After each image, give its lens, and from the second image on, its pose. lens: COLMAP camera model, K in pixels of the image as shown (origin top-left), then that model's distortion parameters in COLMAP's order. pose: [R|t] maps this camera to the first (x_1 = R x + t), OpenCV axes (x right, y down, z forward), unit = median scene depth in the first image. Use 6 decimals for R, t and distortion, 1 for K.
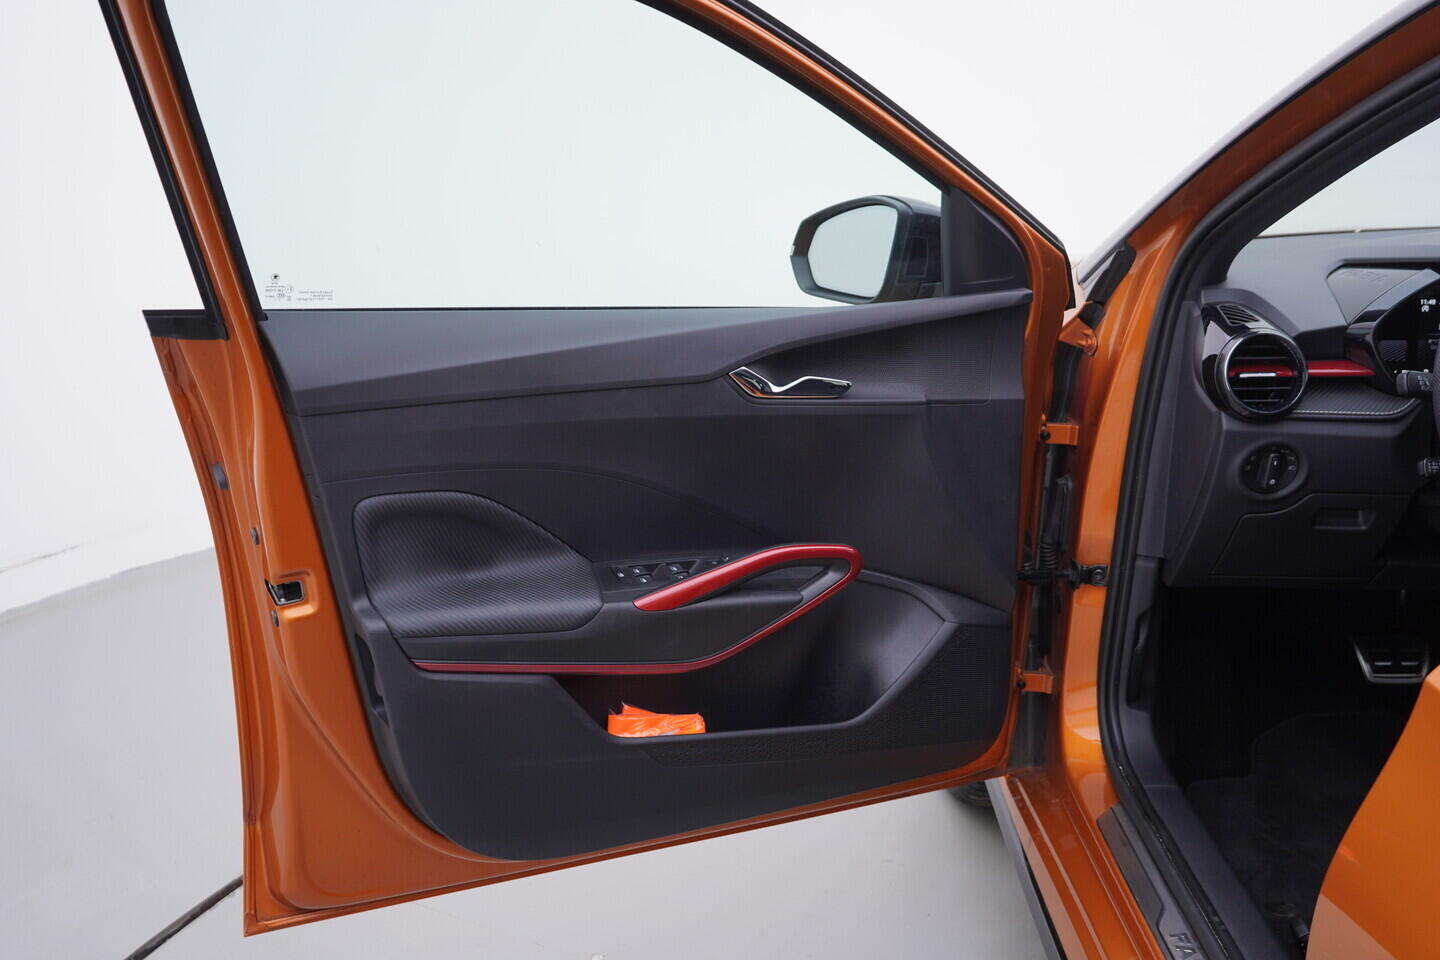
lens RADIAL K [[1484.3, 0, 724.2], [0, 1484.3, 478.7], [0, 0, 1]] dist [-0.009871, 0.024627]
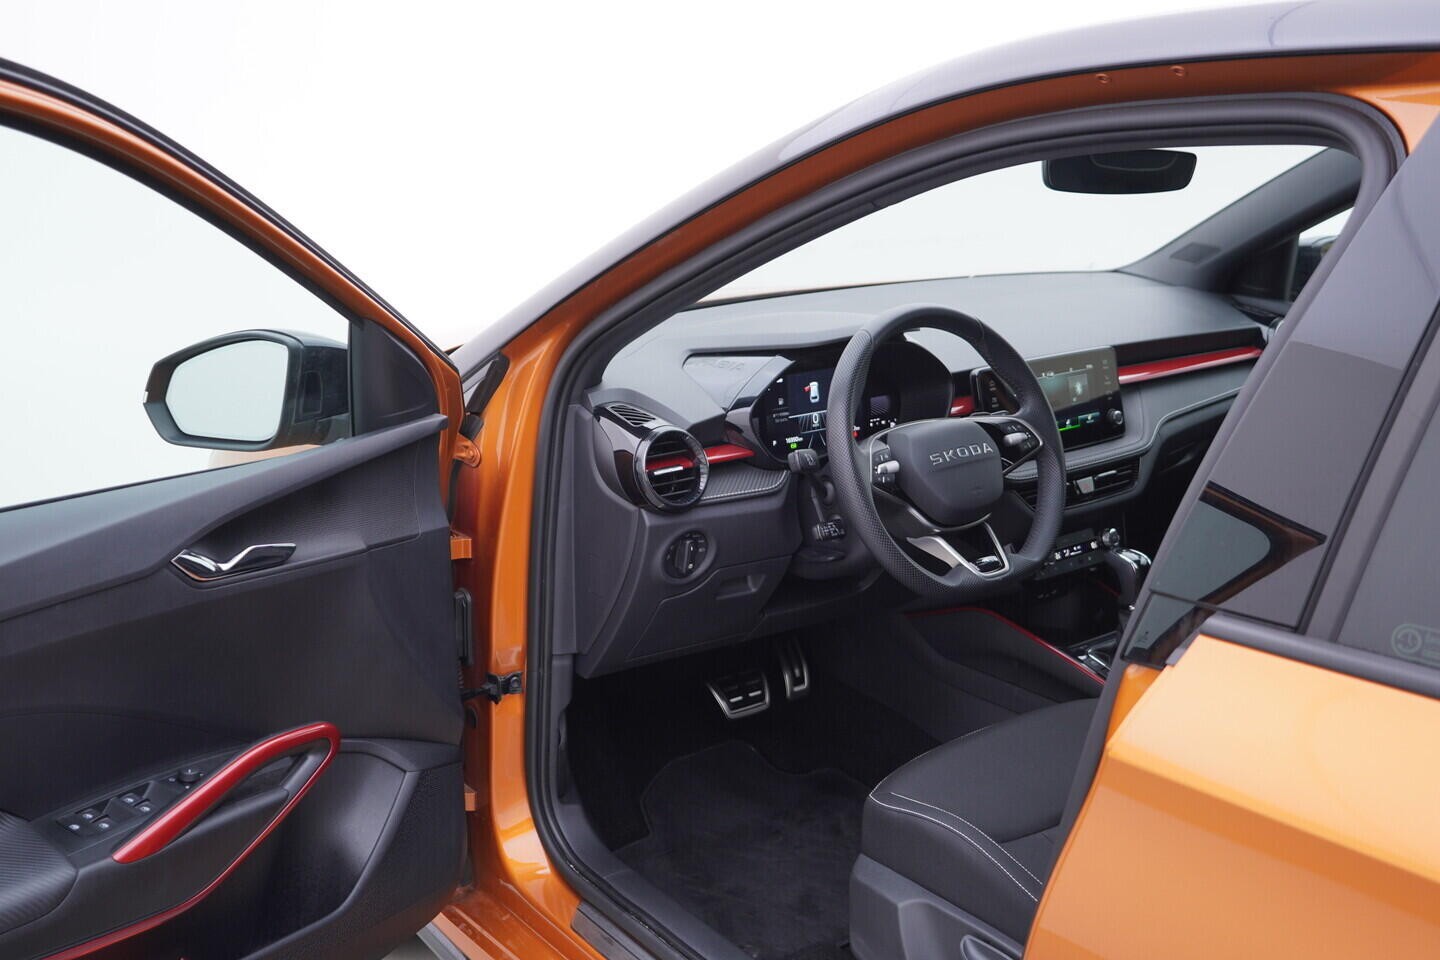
lens RADIAL K [[1484.3, 0, 724.2], [0, 1484.3, 478.7], [0, 0, 1]] dist [-0.009871, 0.024627]
pose [[0.803606, -0.148517, 0.576333, -0.207887], [0.163454, 0.986202, 0.026226, -0.080717], [-0.572276, 0.073128, 0.816794, 0.106525]]
